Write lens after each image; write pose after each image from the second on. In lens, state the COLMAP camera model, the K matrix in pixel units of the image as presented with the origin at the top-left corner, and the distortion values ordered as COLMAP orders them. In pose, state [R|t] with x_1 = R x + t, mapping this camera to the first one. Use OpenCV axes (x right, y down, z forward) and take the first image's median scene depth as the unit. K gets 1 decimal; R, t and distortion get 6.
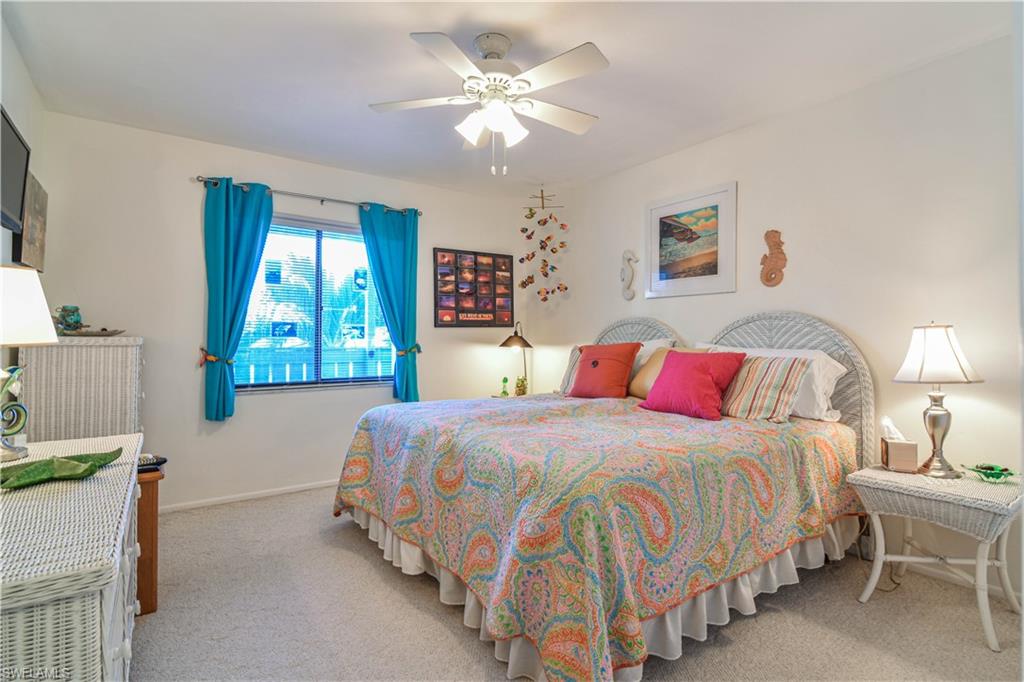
lens RADIAL K [[512.2, 0, 513.9], [0, 512.2, 335.2], [0, 0, 1]] dist [0.033248, -0.011704]
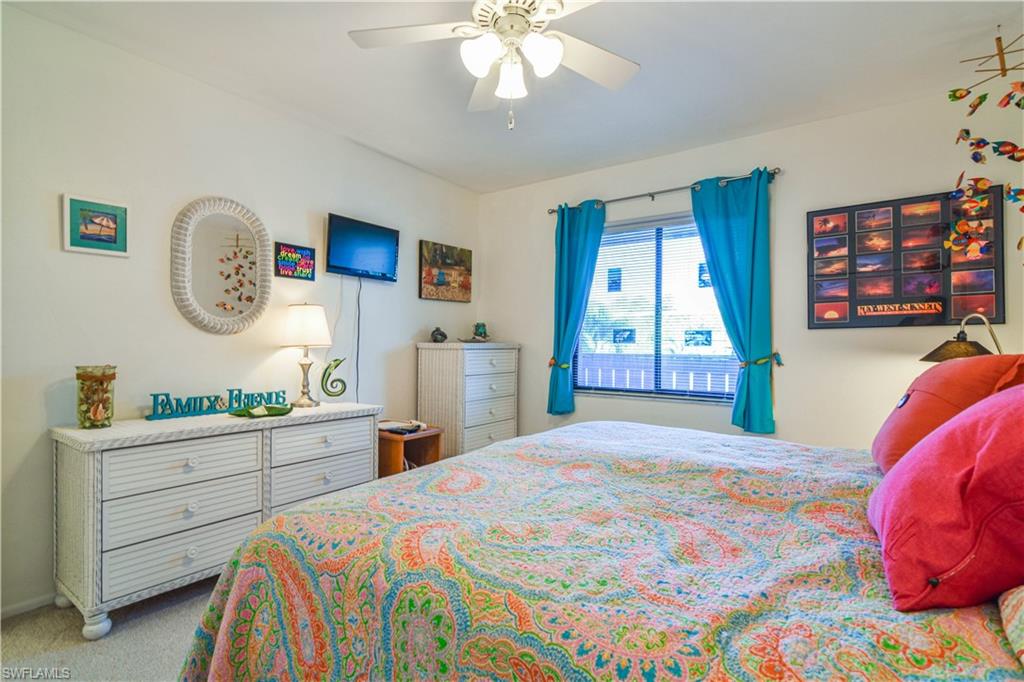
lens RADIAL K [[512.2, 0, 513.9], [0, 512.2, 335.2], [0, 0, 1]] dist [0.033248, -0.011704]
pose [[0.314699, -0.020709, -0.948966, 0.389179], [-0.003438, 0.999731, -0.022957, 0.010042], [0.949185, 0.010487, 0.314543, 0.435732]]
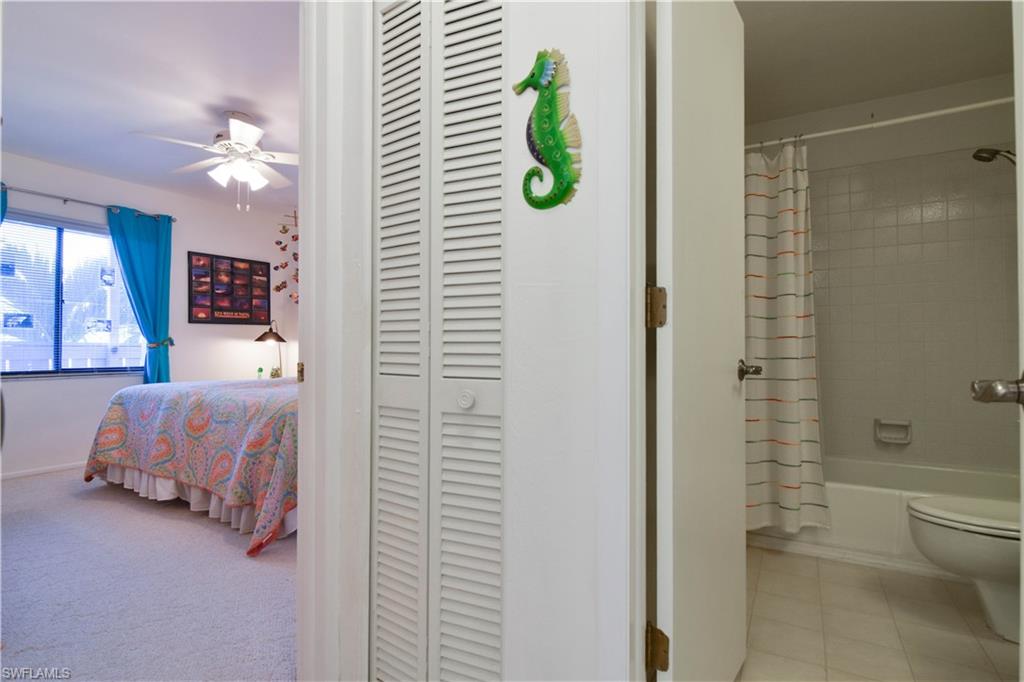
lens RADIAL K [[499.3, 0, 512.0], [0, 499.3, 341.0], [0, 0, 1]] dist [0.021620, -0.017017]
pose [[0.914807, 0.007820, 0.403815, 0.049374], [-0.007477, 0.999969, -0.002428, 0.022106], [-0.403822, -0.000798, 0.914837, -0.292895]]
